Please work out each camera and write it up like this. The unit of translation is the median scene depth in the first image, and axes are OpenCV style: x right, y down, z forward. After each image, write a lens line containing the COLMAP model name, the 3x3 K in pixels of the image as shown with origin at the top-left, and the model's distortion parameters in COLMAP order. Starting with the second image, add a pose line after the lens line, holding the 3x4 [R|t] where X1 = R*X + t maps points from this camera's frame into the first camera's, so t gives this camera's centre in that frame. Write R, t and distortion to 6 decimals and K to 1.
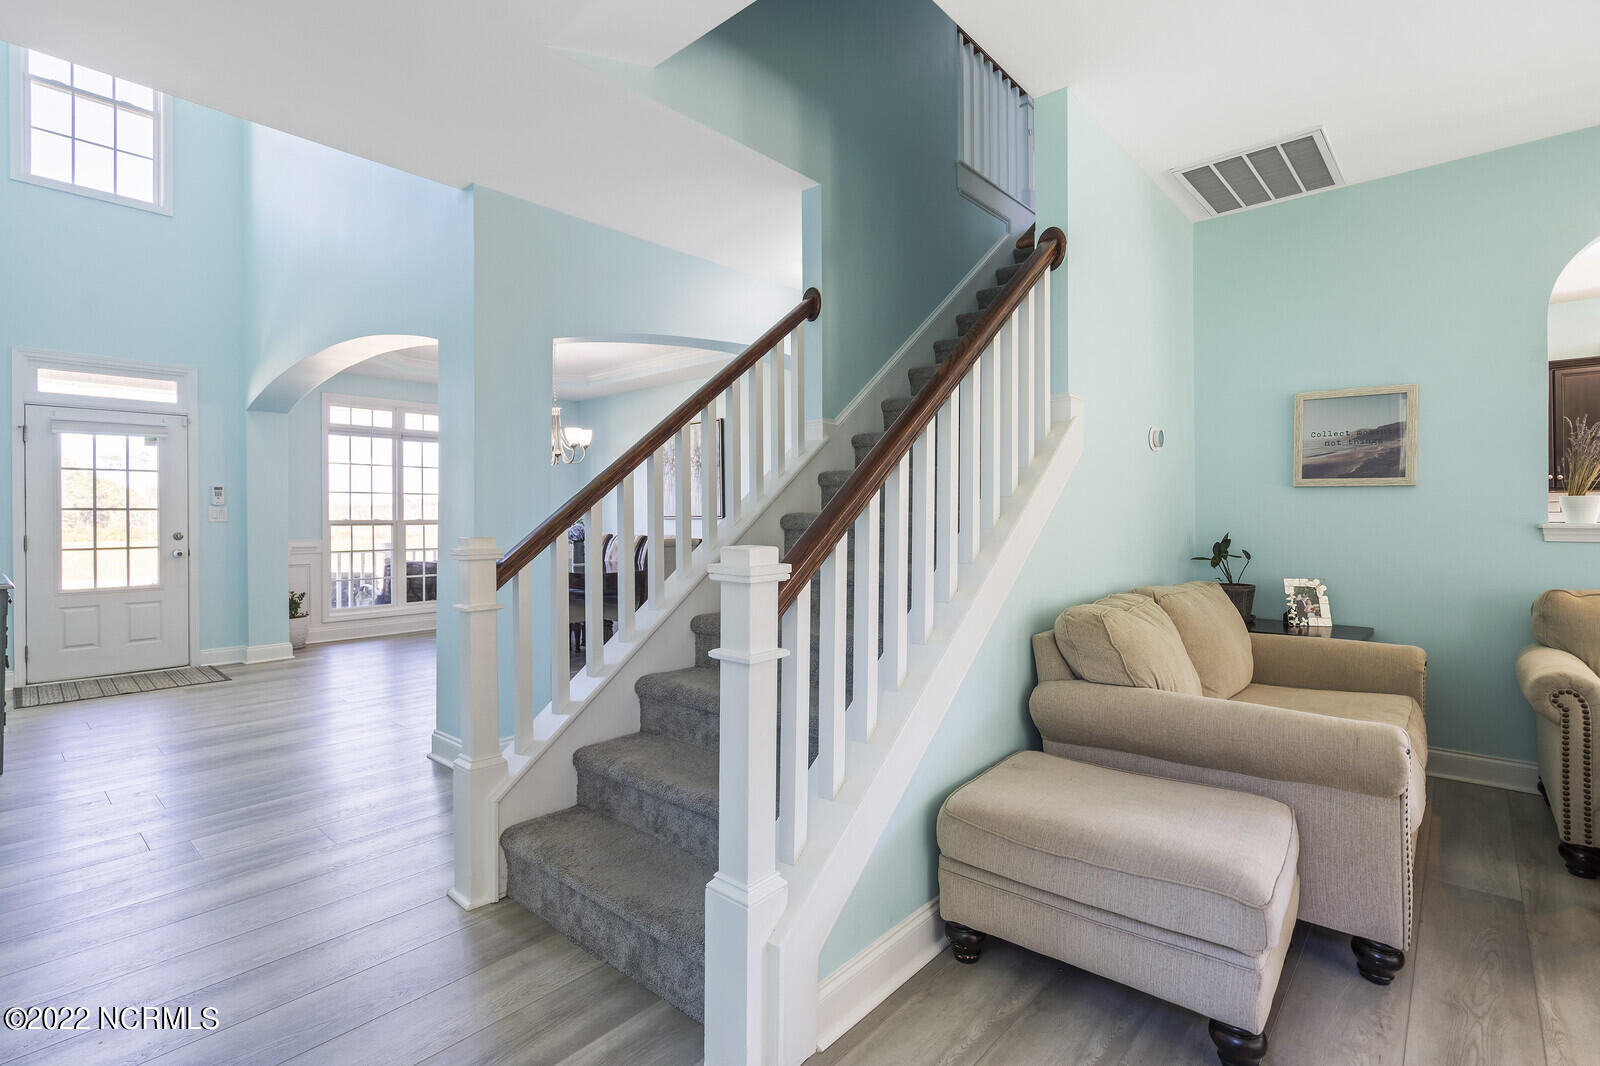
lens RADIAL K [[733.0, 0, 800.0], [0, 733.0, 533.0], [0, 0, 1]] dist [-0.003462, 0.001034]
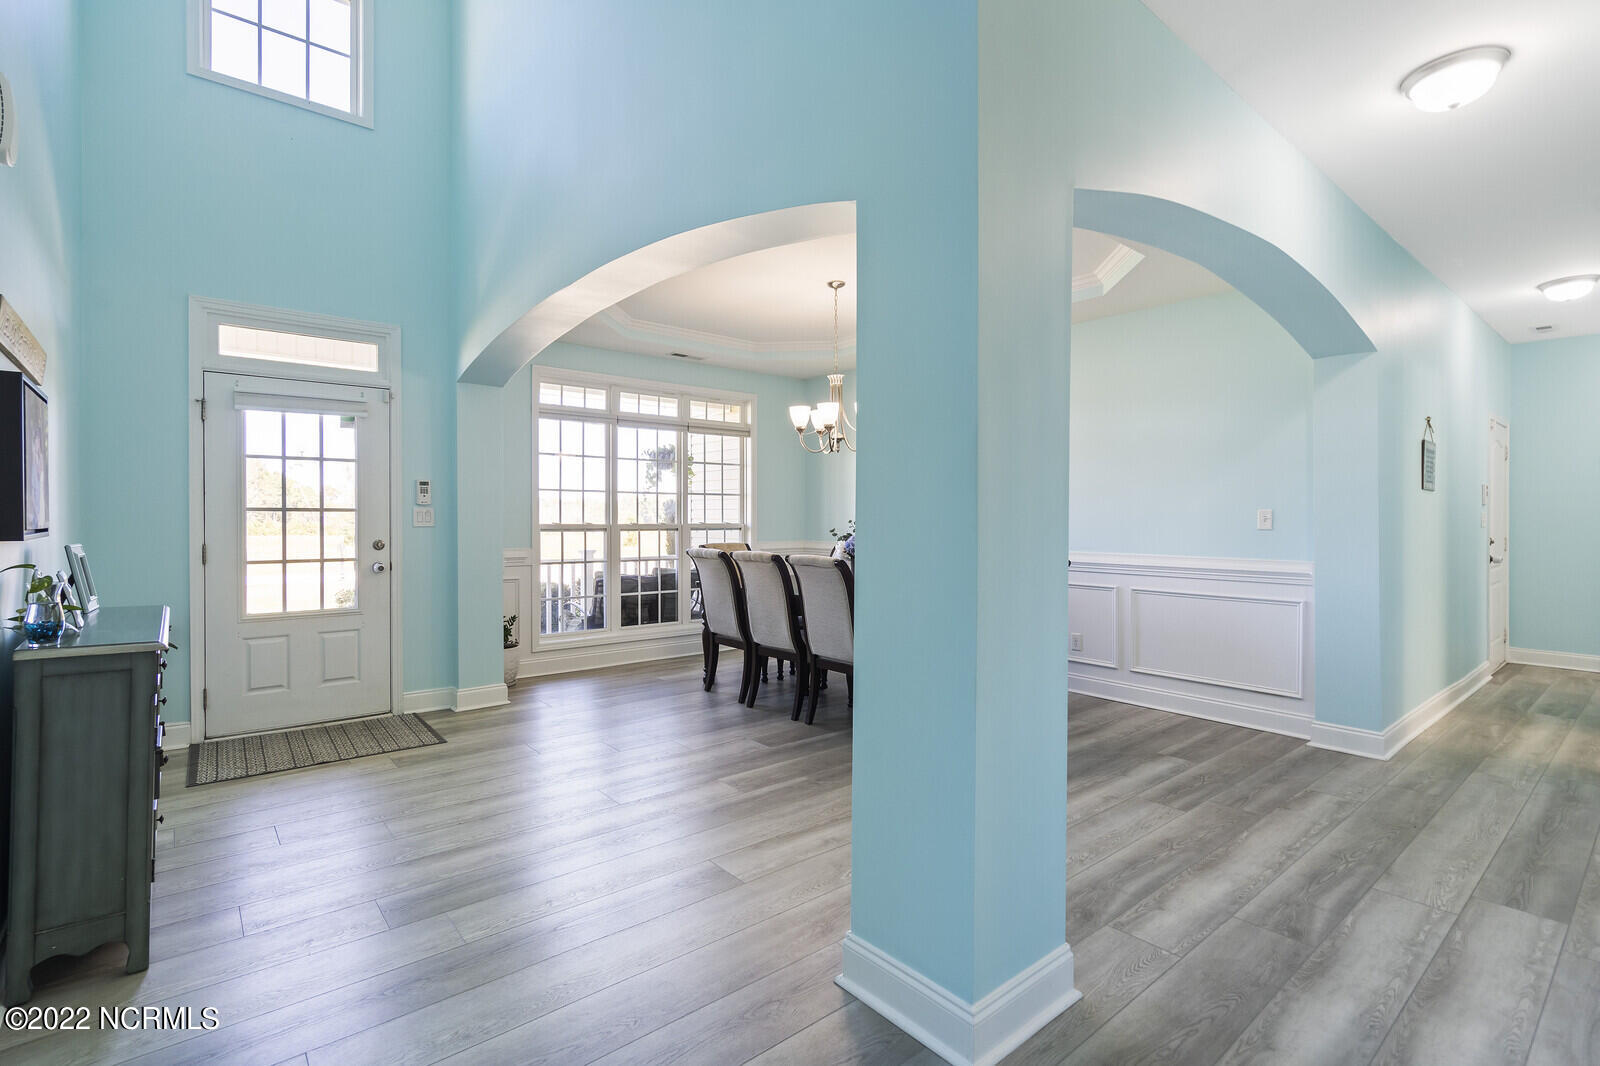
lens RADIAL K [[743.3, 0, 793.7], [0, 743.3, 542.7], [0, 0, 1]] dist [0.001226, 0.000453]
pose [[0.986612, 0.008618, -0.162857, -0.288450], [-0.007441, 0.999942, 0.007837, -0.007356], [0.162915, -0.006521, 0.986619, 0.295356]]
